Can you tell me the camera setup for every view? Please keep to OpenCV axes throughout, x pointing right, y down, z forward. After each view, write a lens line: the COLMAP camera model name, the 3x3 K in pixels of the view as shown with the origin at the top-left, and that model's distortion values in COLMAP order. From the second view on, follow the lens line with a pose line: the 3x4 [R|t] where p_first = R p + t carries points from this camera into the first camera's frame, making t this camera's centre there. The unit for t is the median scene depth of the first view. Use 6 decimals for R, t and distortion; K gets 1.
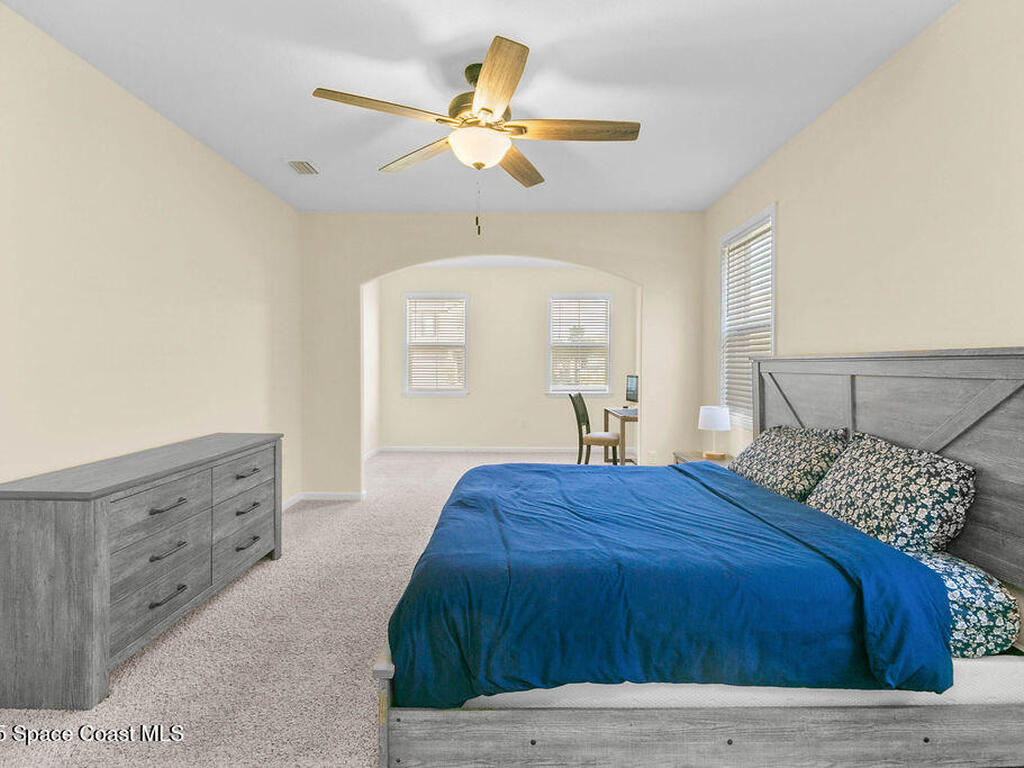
lens RADIAL K [[518.6, 0, 512.0], [0, 518.6, 384.0], [0, 0, 1]] dist [0.008138, -0.000671]
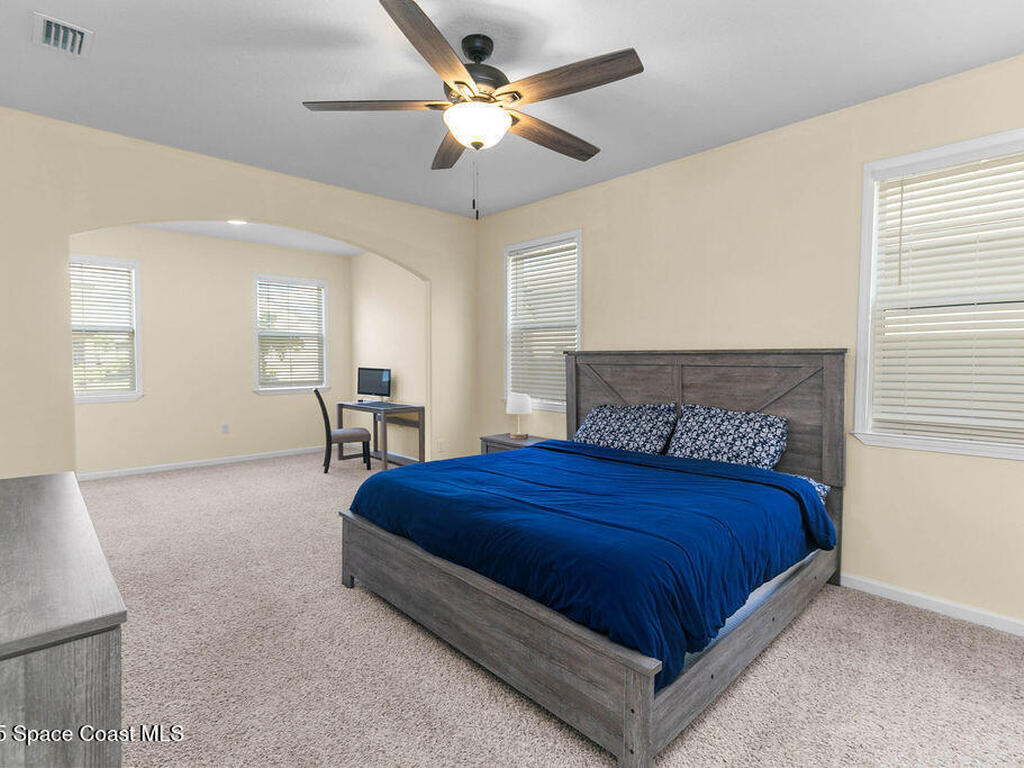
lens RADIAL K [[518.6, 0, 512.0], [0, 518.6, 384.0], [0, 0, 1]] dist [0.008138, -0.000671]
pose [[0.725058, -0.036987, 0.687694, -0.672509], [0.024802, 0.999311, 0.027598, -0.016231], [-0.688241, -0.002953, 0.725476, 0.278404]]
